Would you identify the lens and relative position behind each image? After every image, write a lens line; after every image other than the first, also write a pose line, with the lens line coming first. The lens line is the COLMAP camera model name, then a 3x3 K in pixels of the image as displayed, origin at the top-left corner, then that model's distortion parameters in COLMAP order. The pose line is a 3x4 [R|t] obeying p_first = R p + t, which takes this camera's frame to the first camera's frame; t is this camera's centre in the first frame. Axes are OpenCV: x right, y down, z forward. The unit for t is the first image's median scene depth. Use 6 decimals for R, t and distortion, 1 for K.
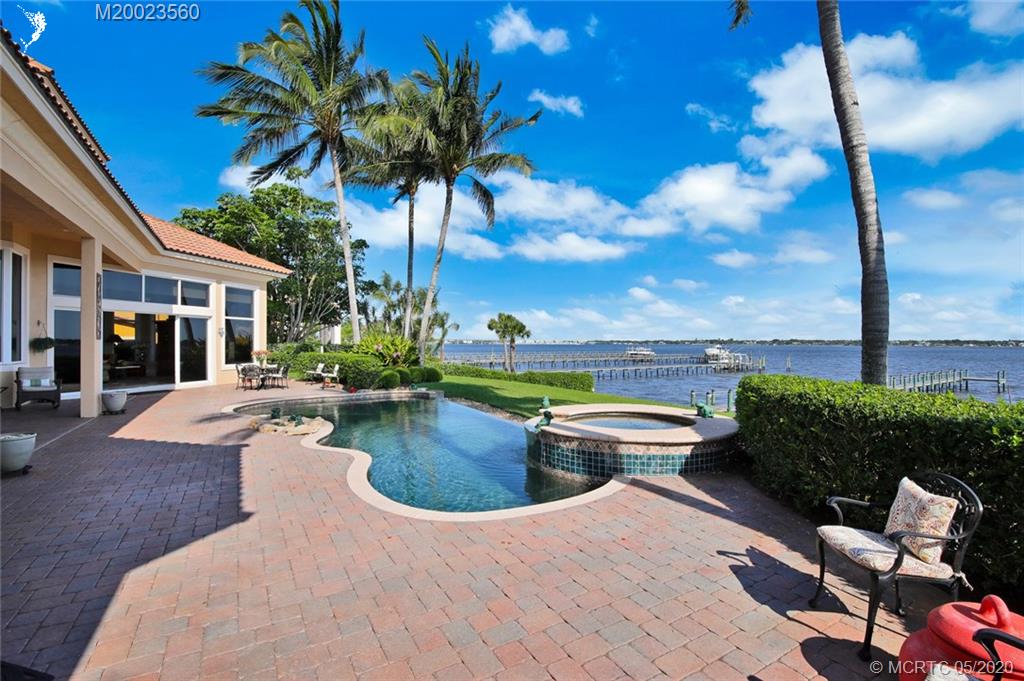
lens RADIAL K [[440.6, 0, 512.6], [0, 440.6, 339.6], [0, 0, 1]] dist [0.001814, -0.011981]
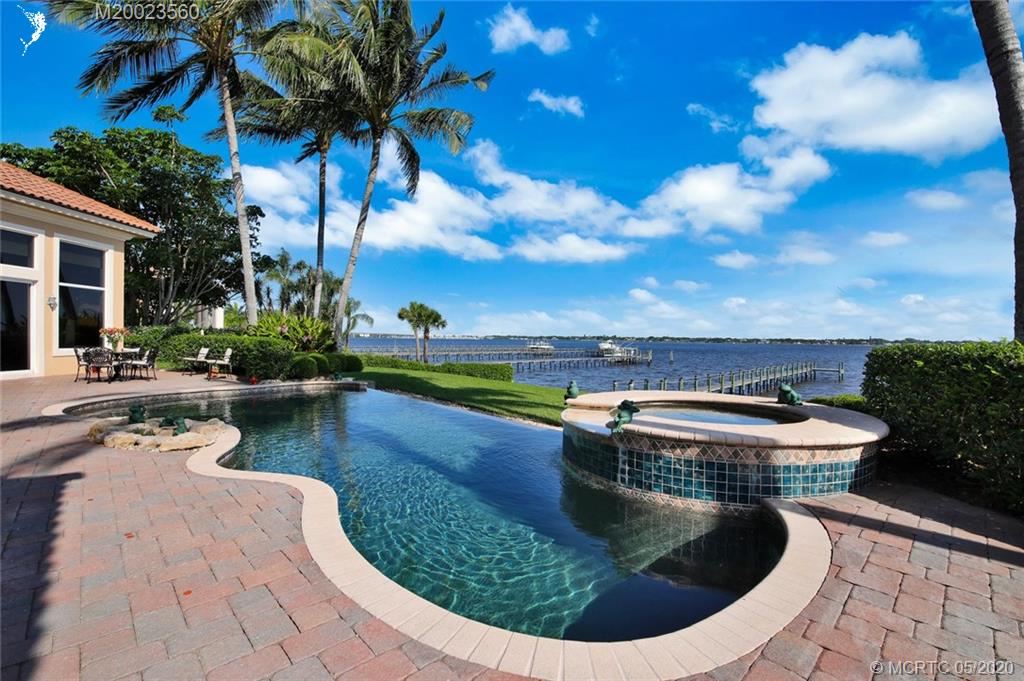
lens RADIAL K [[440.6, 0, 512.6], [0, 440.6, 339.6], [0, 0, 1]] dist [0.001814, -0.011981]
pose [[0.977111, 0.009101, 0.212535, -0.079272], [-0.012321, 0.999828, 0.013832, 0.024234], [-0.212372, -0.016134, 0.977056, 0.148210]]
